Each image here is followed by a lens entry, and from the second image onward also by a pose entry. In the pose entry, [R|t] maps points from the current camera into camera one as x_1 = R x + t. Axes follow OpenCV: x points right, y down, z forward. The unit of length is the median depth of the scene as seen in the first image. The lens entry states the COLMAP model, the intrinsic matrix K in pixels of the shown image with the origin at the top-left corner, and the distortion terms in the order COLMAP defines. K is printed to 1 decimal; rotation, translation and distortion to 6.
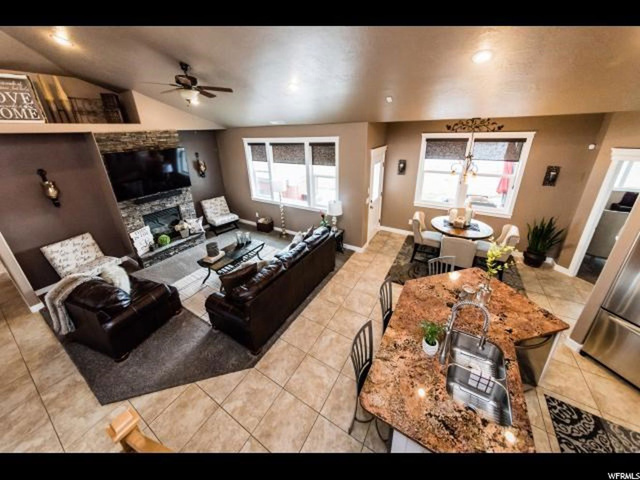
lens RADIAL K [[227.6, 0, 315.8], [0, 227.6, 212.7], [0, 0, 1]] dist [0.000614, 0.000836]
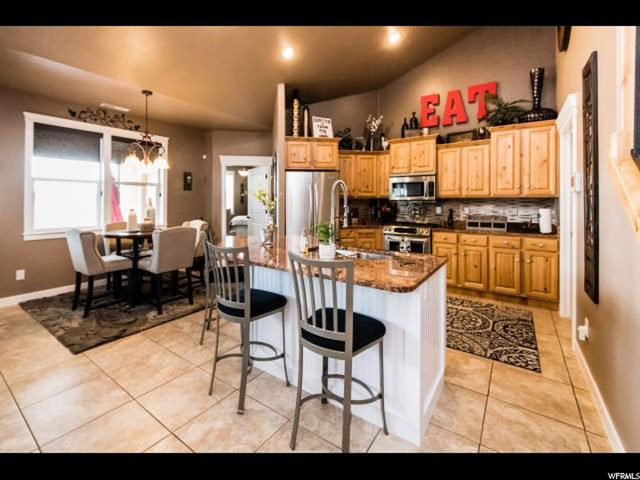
lens RADIAL K [[284.8, 0, 311.4], [0, 284.8, 201.4], [0, 0, 1]] dist [0.004614, -0.001781]
pose [[0.076707, 0.030517, 0.996587, -0.220096], [0.337543, 0.939716, -0.054756, 0.174003], [-0.938180, 0.340591, 0.061782, 0.358192]]
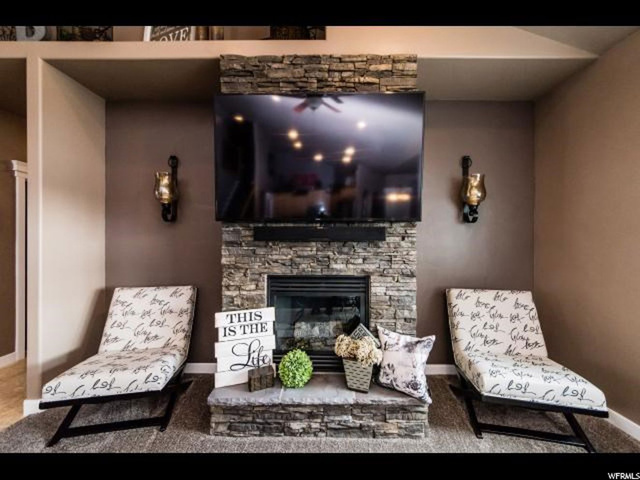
lens RADIAL K [[242.3, 0, 317.2], [0, 242.3, 241.4], [0, 0, 1]] dist [-0.000710, -0.000248]
pose [[0.502136, 0.026451, -0.864384, -0.385251], [-0.307712, 0.939581, -0.150004, -0.003865], [0.808191, 0.341304, 0.479936, 0.847274]]
